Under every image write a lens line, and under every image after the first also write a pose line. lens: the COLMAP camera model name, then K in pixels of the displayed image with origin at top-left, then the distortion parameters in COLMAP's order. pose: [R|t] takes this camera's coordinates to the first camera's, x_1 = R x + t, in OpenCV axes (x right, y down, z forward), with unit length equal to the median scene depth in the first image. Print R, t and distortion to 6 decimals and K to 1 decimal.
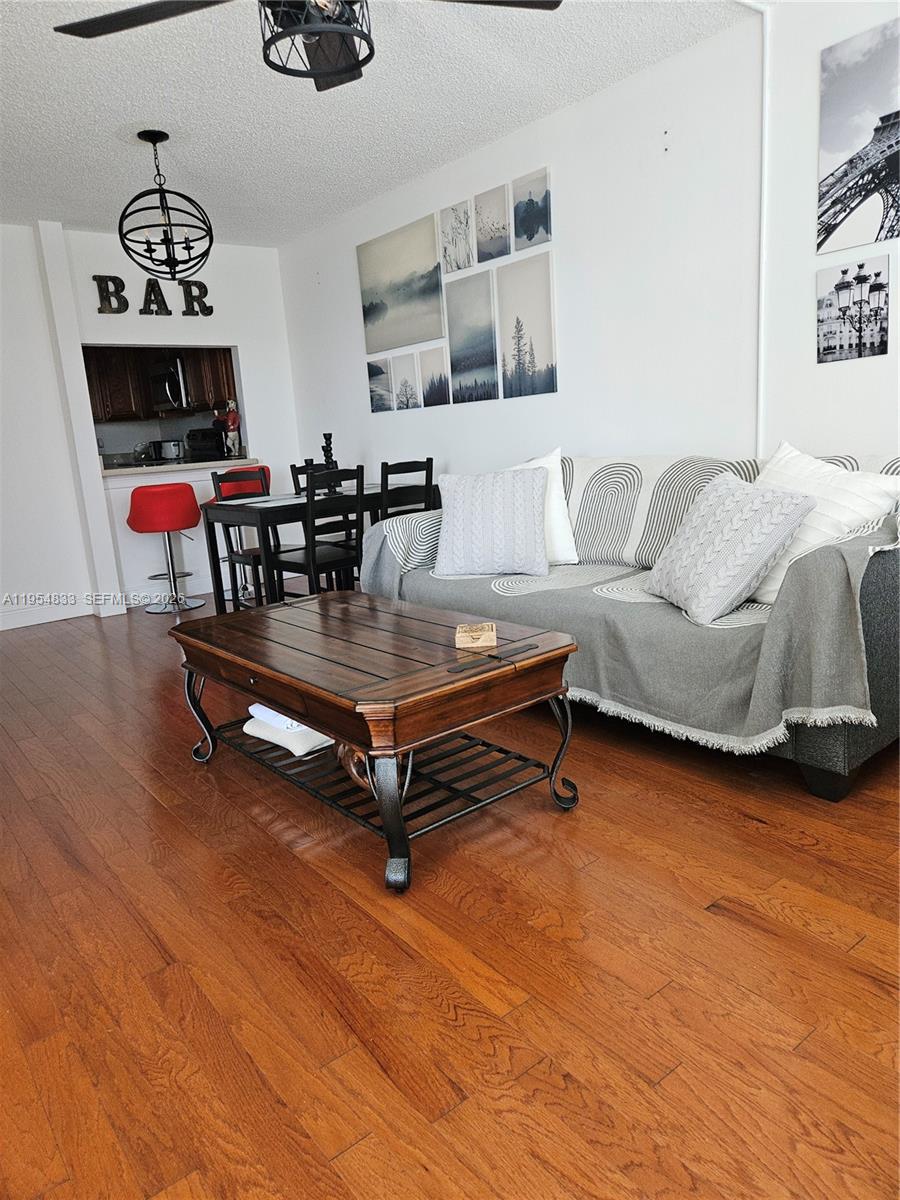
lens RADIAL K [[805.9, 0, 450.0], [0, 805.9, 600.0], [0, 0, 1]] dist [0.072559, -0.059107]
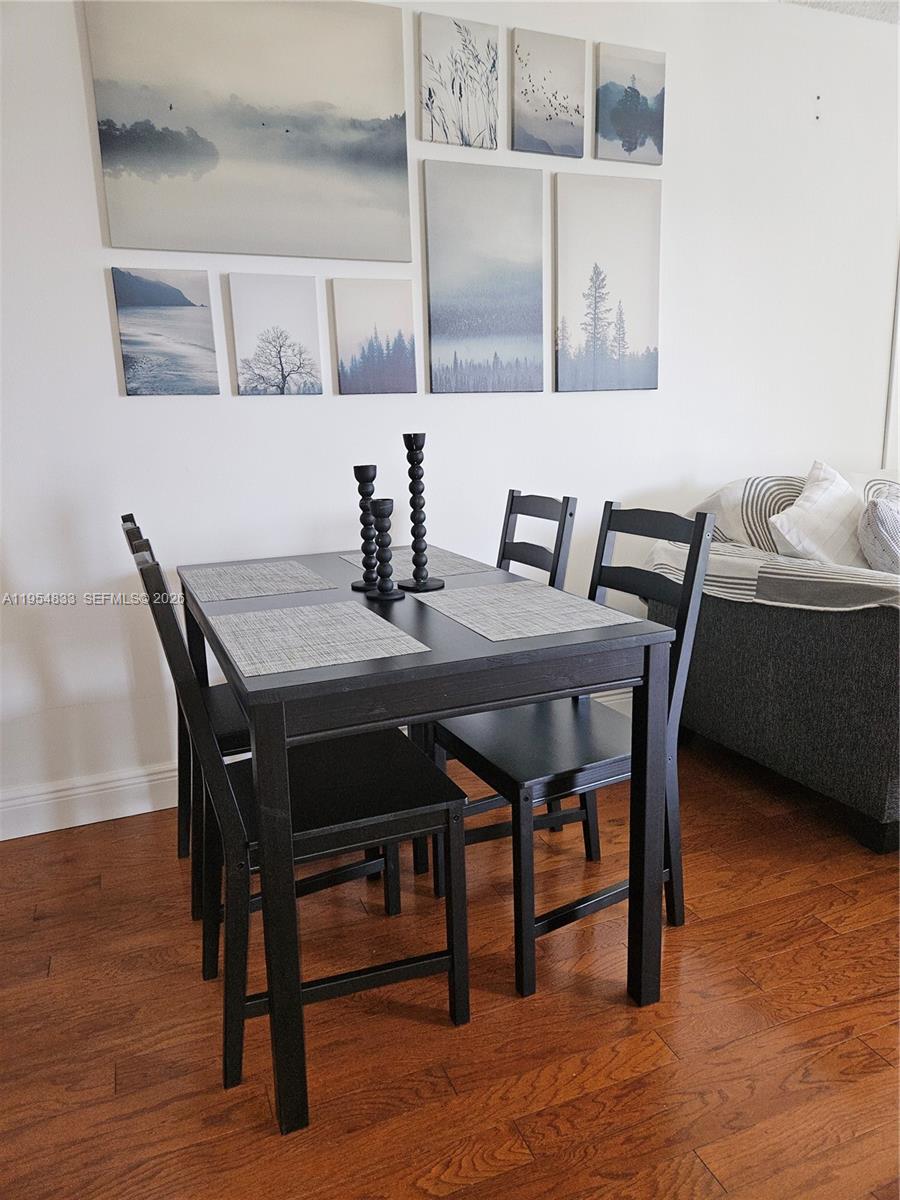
lens RADIAL K [[805.9, 0, 450.0], [0, 805.9, 600.0], [0, 0, 1]] dist [0.072559, -0.059107]
pose [[0.282483, -0.127287, 0.950790, -0.535436], [0.212918, 0.974754, 0.067236, -0.148716], [-0.935344, 0.183447, 0.302453, 0.885483]]
